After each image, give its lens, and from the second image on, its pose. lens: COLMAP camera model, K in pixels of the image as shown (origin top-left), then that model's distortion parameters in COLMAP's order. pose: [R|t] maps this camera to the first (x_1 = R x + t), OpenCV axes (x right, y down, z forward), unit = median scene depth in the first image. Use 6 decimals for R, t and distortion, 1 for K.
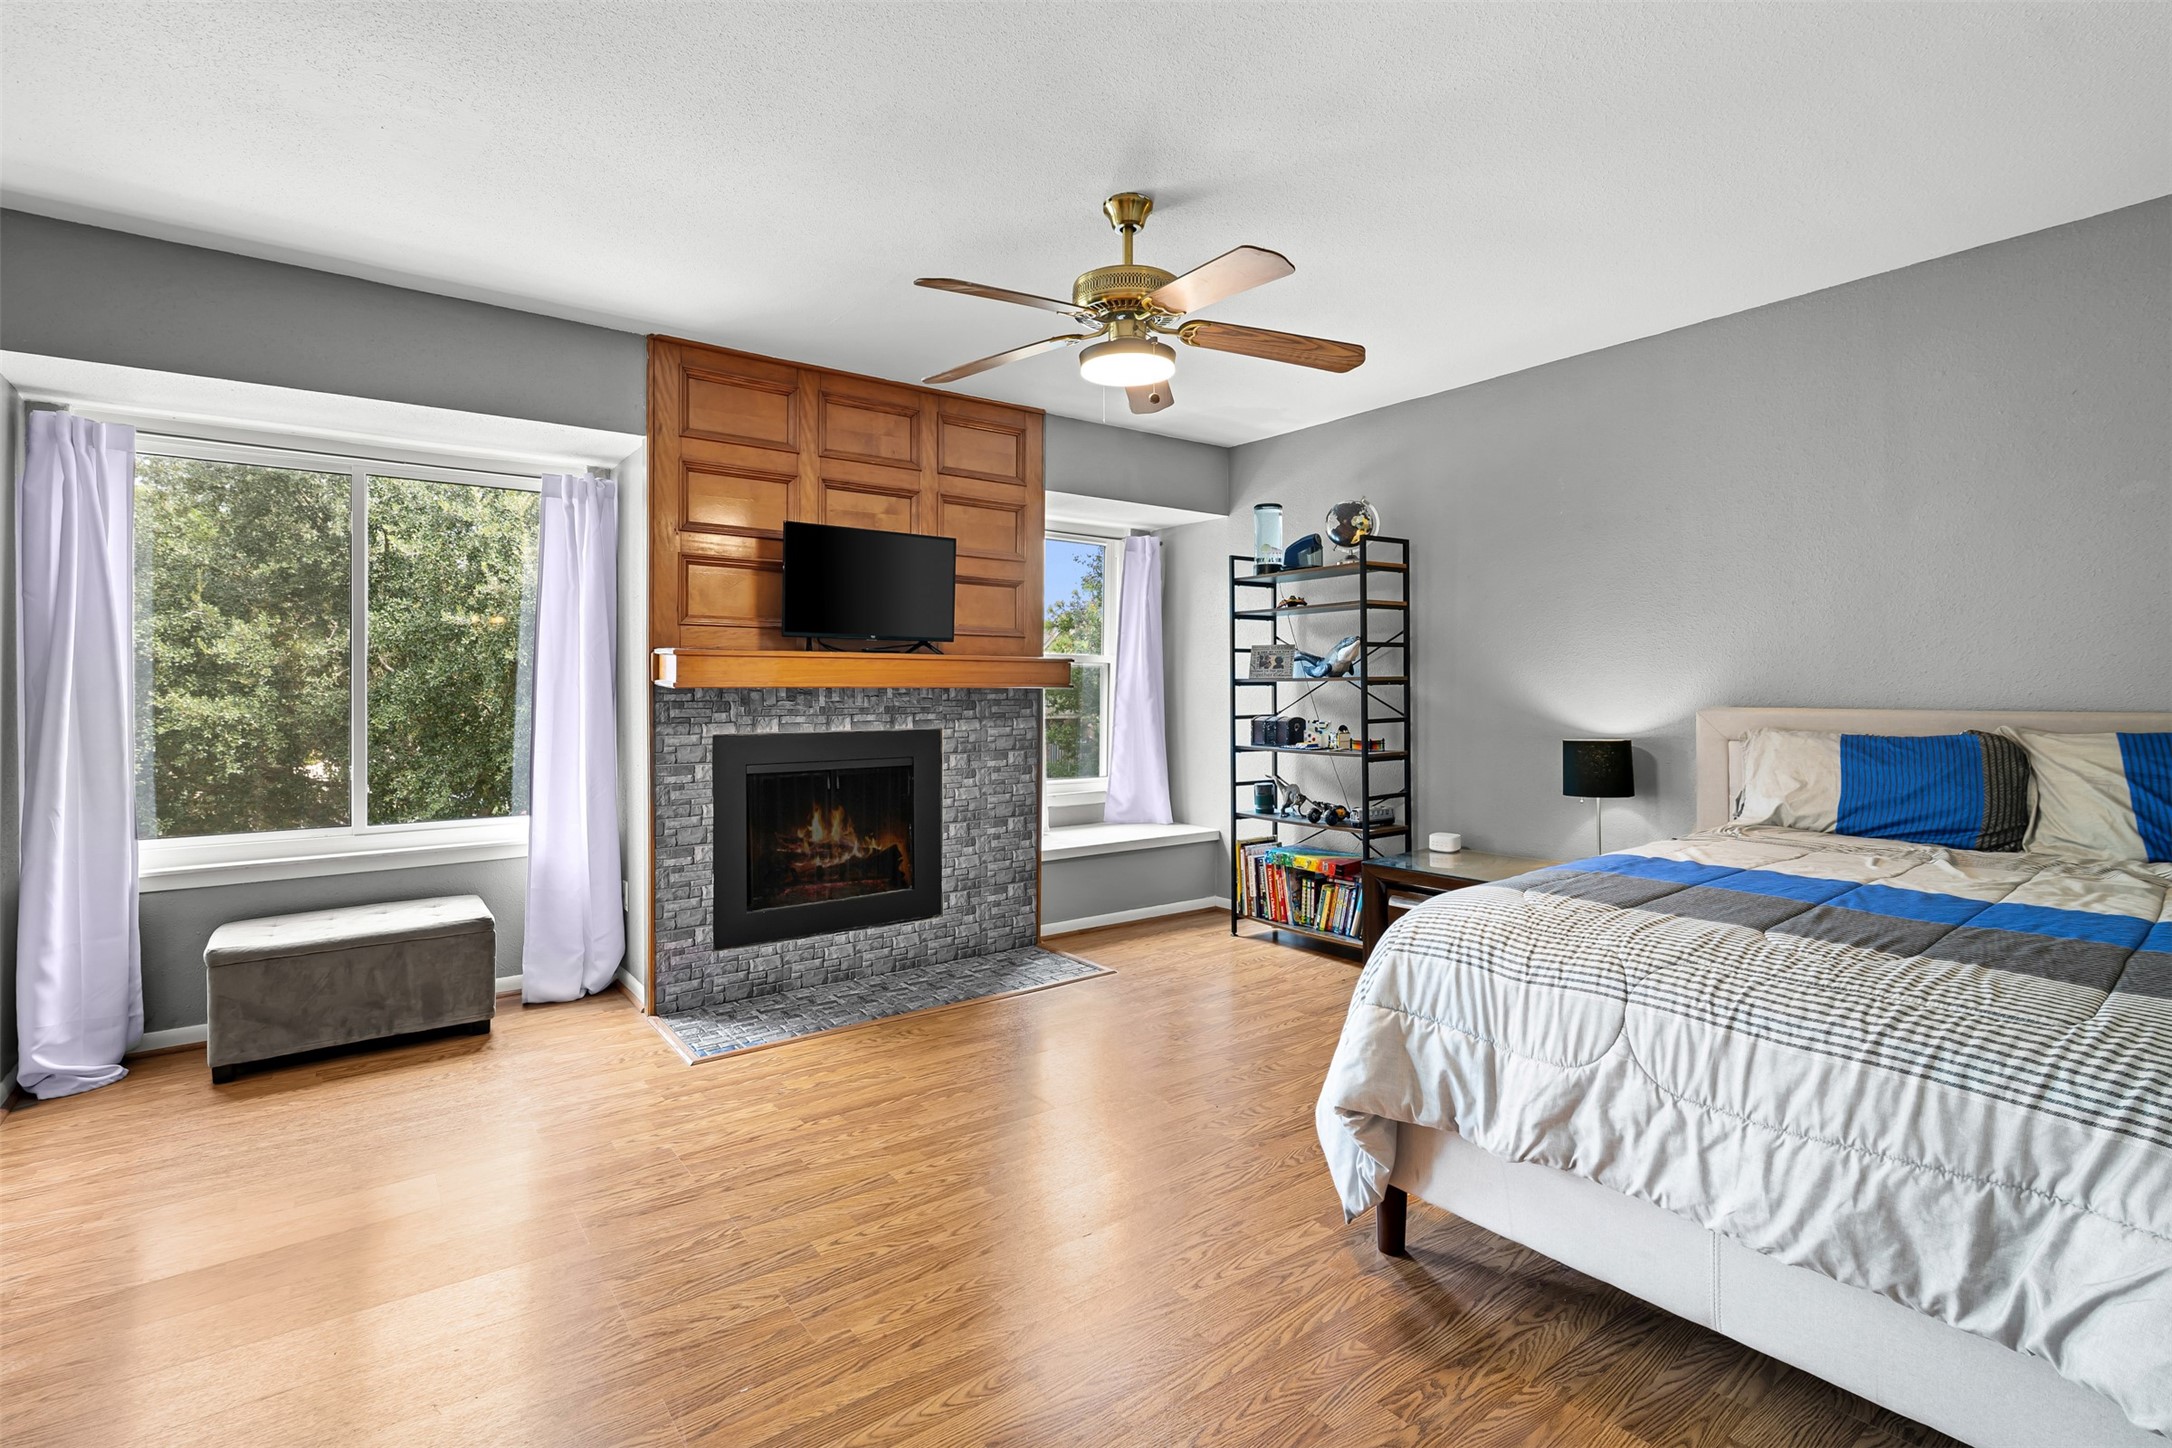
lens RADIAL K [[1022.8, 0, 1101.0], [0, 1022.8, 680.4], [0, 0, 1]] dist [-0.001934, -0.000448]
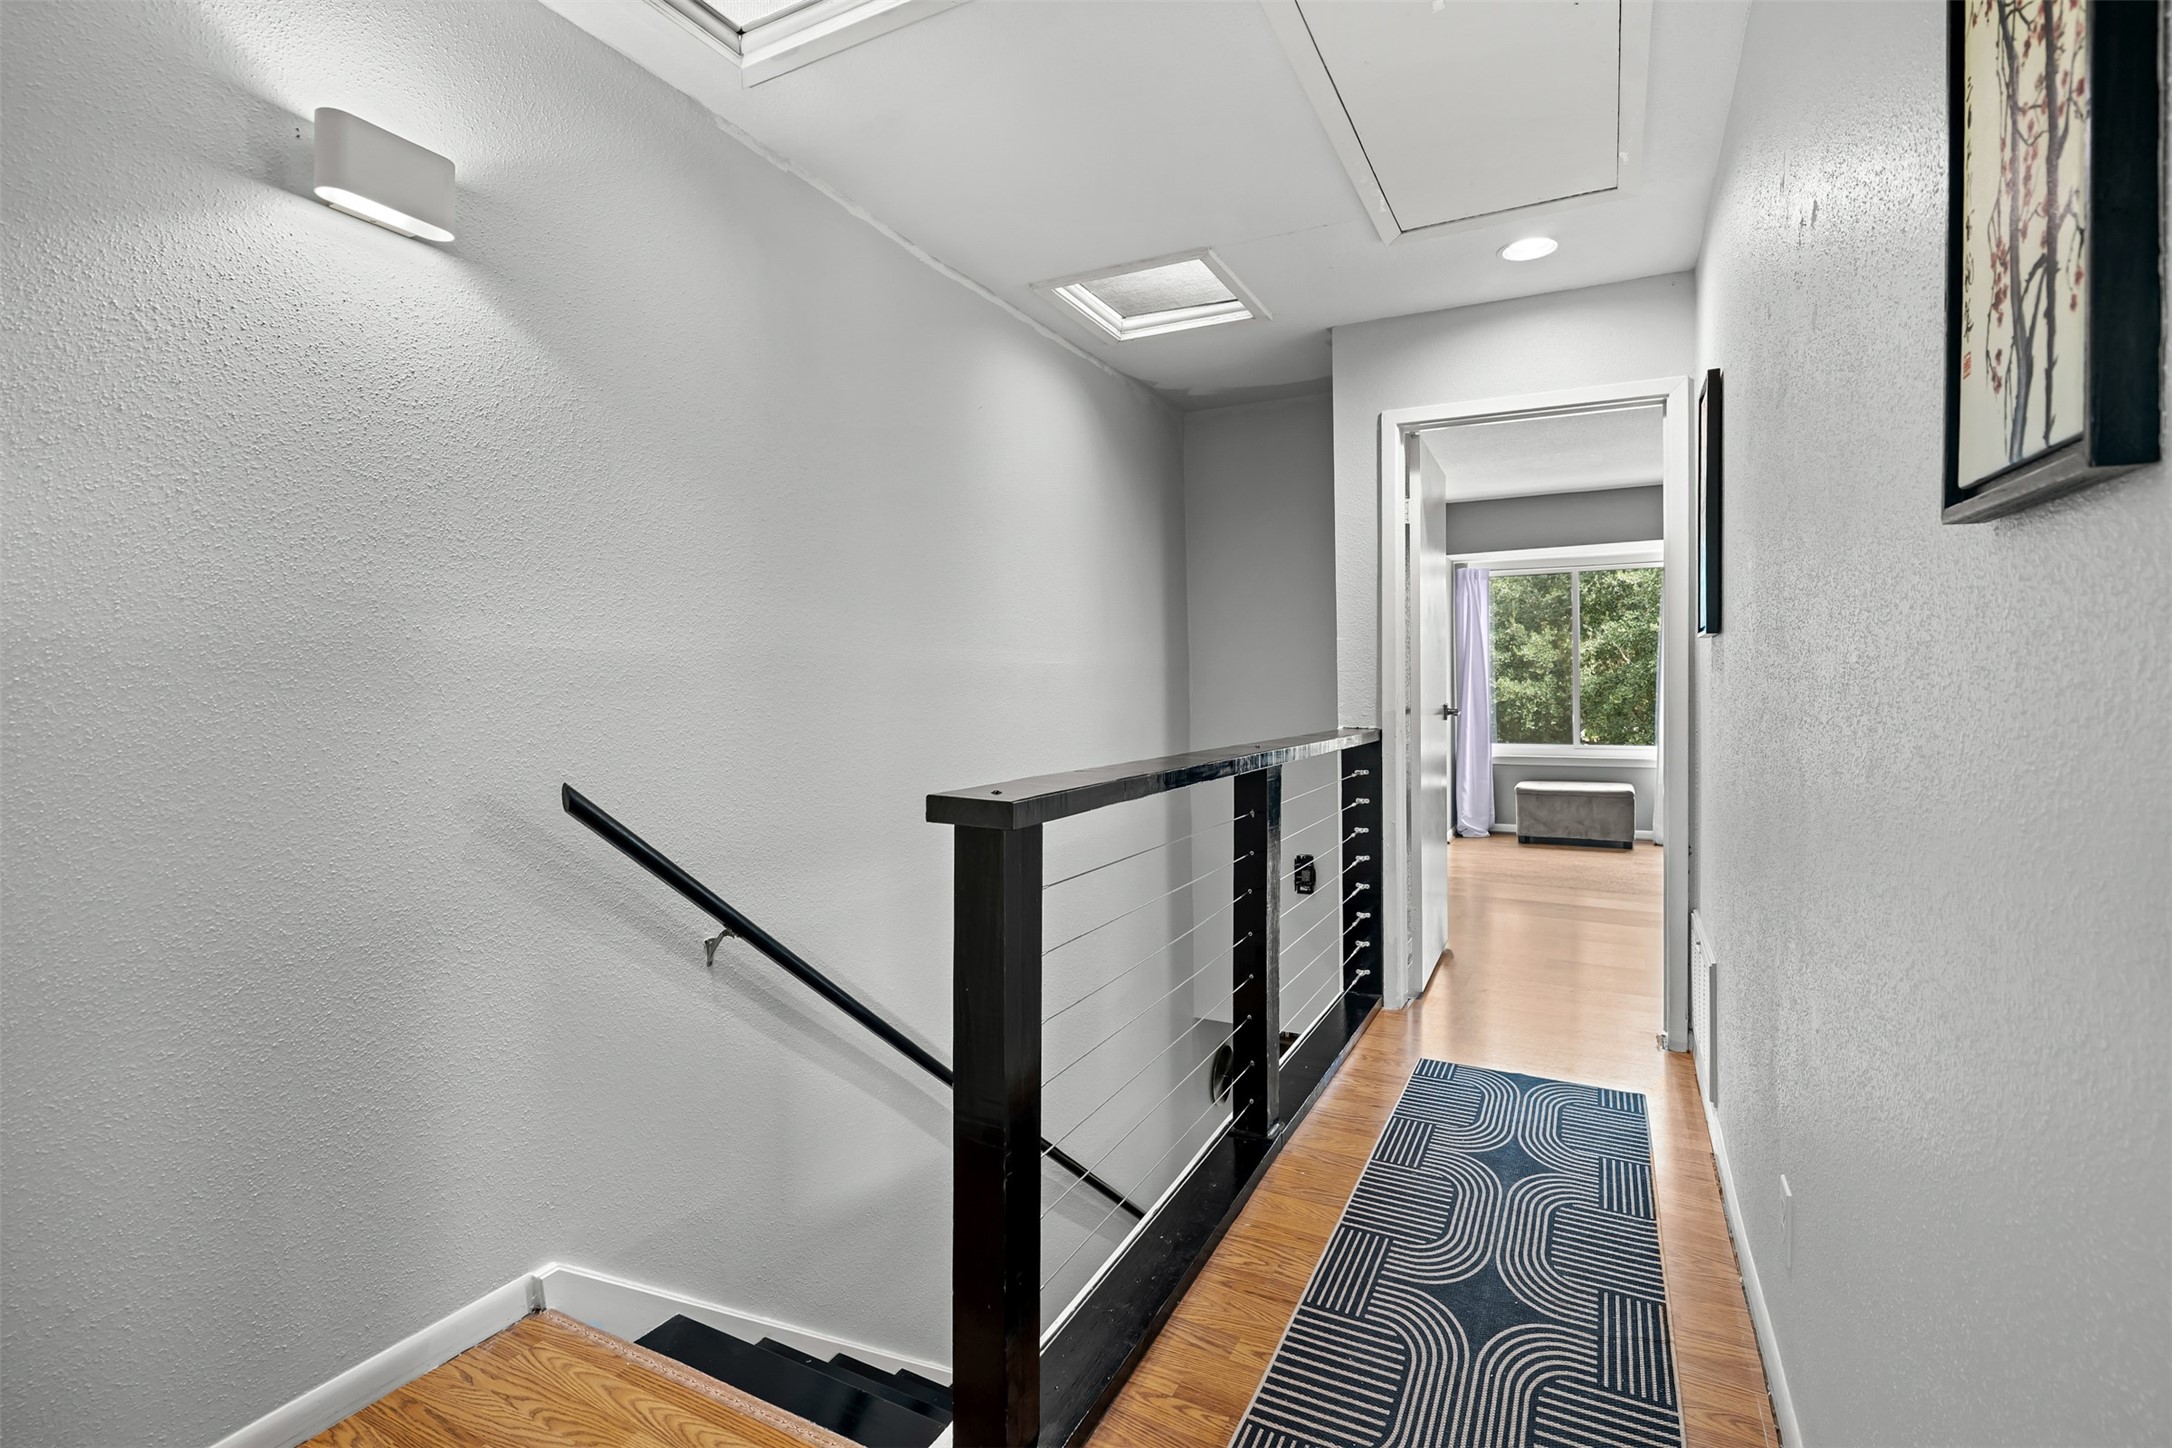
lens RADIAL K [[1022.8, 0, 1101.0], [0, 1022.8, 680.4], [0, 0, 1]] dist [-0.001934, -0.000448]
pose [[0.444921, -0.000039, -0.895570, 0.341064], [0.011514, 0.999918, 0.005676, -0.002821], [0.895496, -0.012837, 0.444885, -0.380088]]
